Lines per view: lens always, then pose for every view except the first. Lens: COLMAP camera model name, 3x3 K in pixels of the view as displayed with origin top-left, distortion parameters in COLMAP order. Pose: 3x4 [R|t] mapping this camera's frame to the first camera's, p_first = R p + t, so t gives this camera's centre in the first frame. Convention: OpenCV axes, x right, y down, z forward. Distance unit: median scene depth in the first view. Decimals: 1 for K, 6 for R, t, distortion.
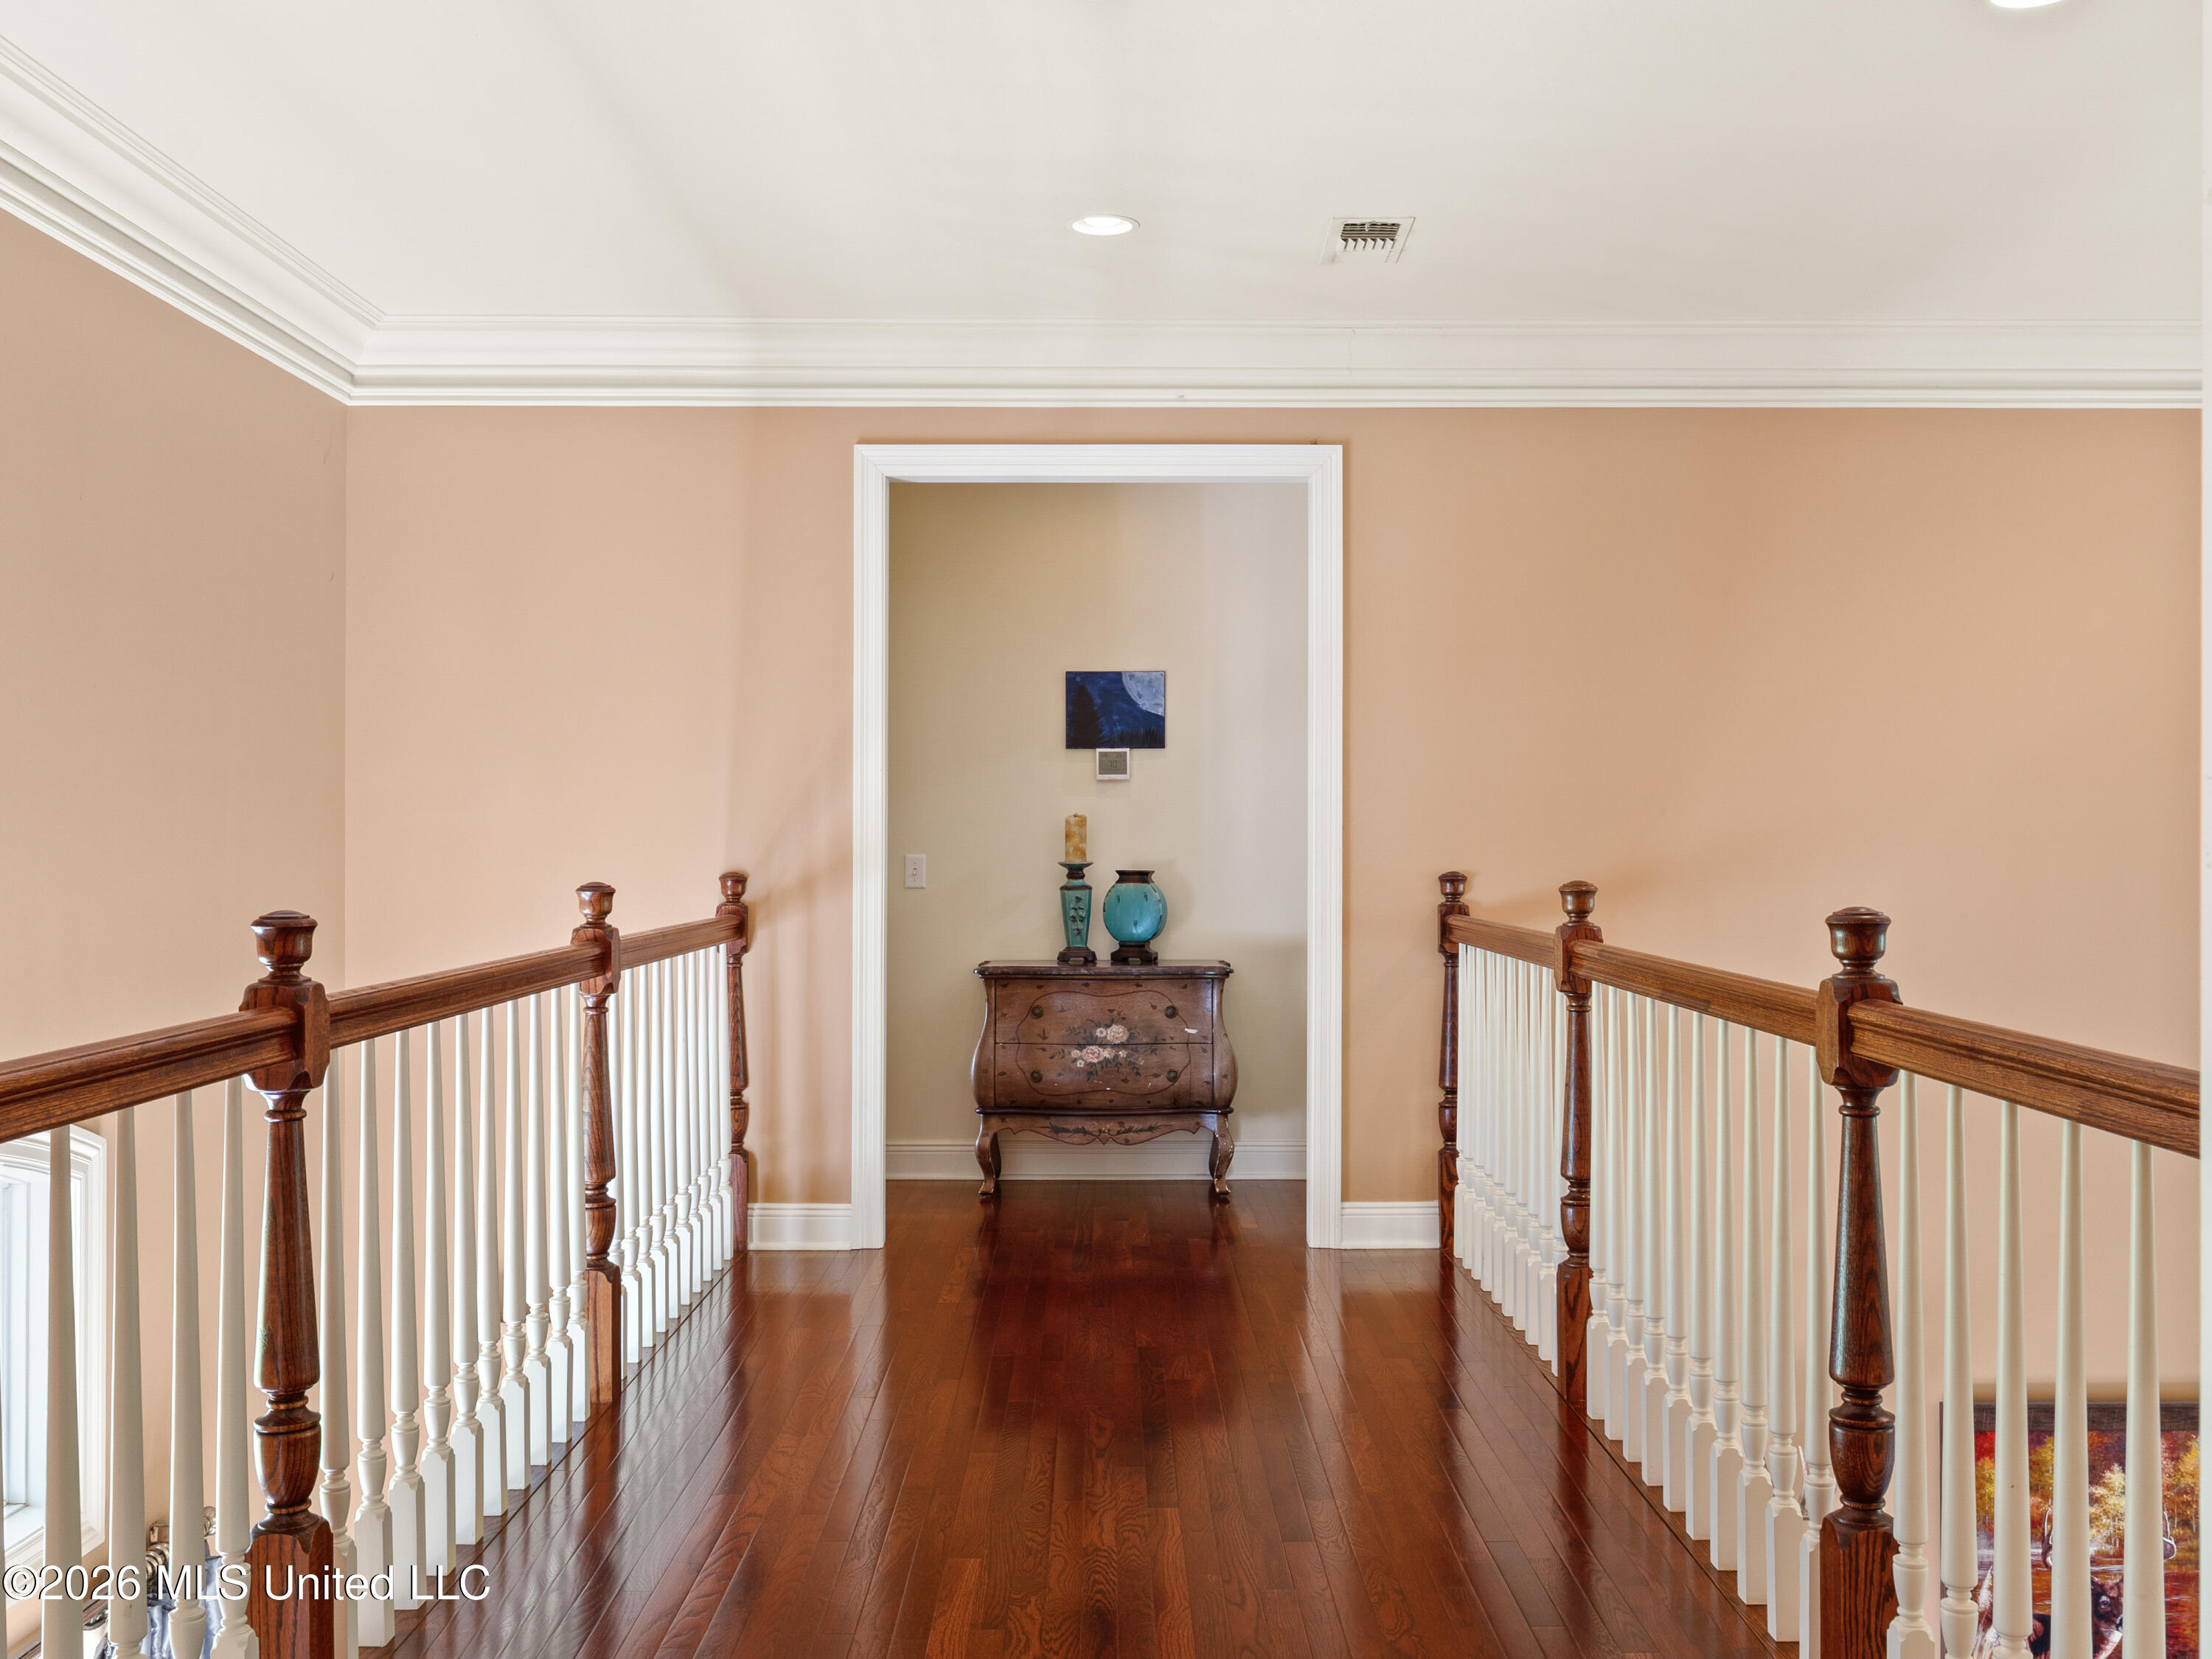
lens RADIAL K [[2140.8, 0, 1106.0], [0, 2140.8, 829.5], [0, 0, 1]] dist [-0.016734, -0.006454]
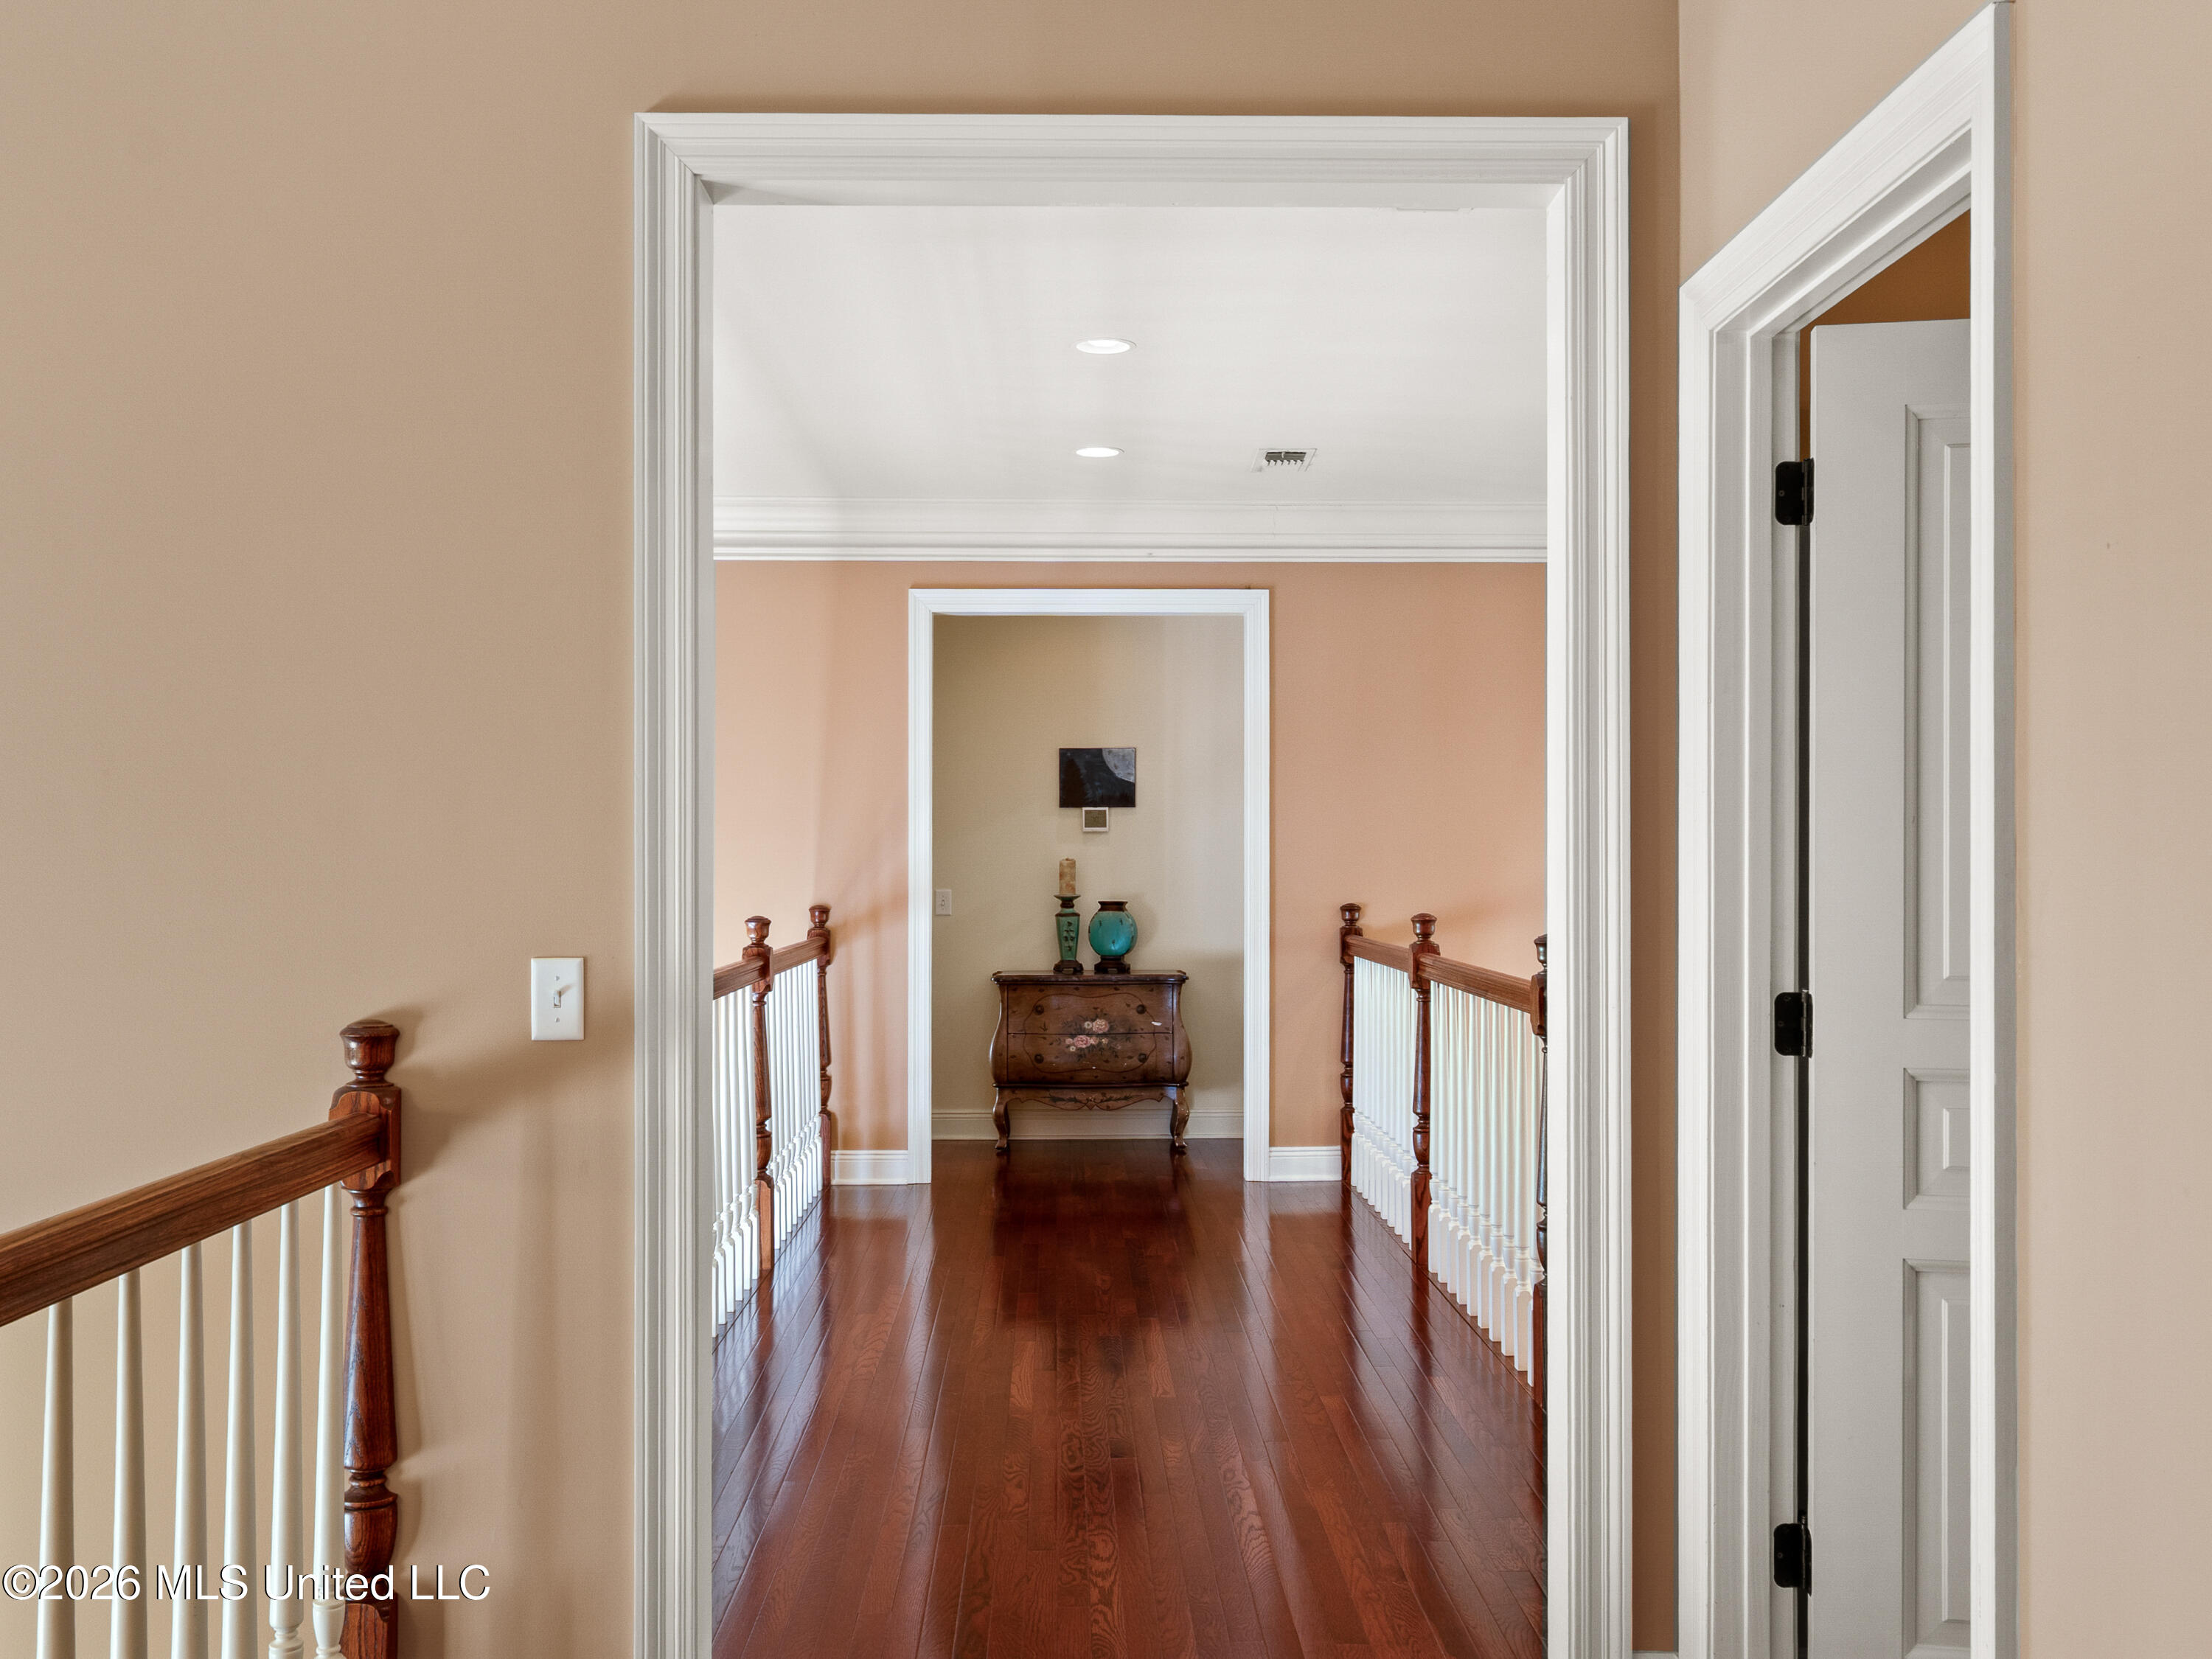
lens RADIAL K [[2122.5, 0, 1106.0], [0, 2122.5, 829.5], [0, 0, 1]] dist [0.010624, 0.001754]
pose [[0.999698, -0.001459, 0.024535, -0.026170], [0.001655, 0.999967, -0.007968, -0.016865], [-0.024522, 0.008007, 0.999667, -0.344510]]
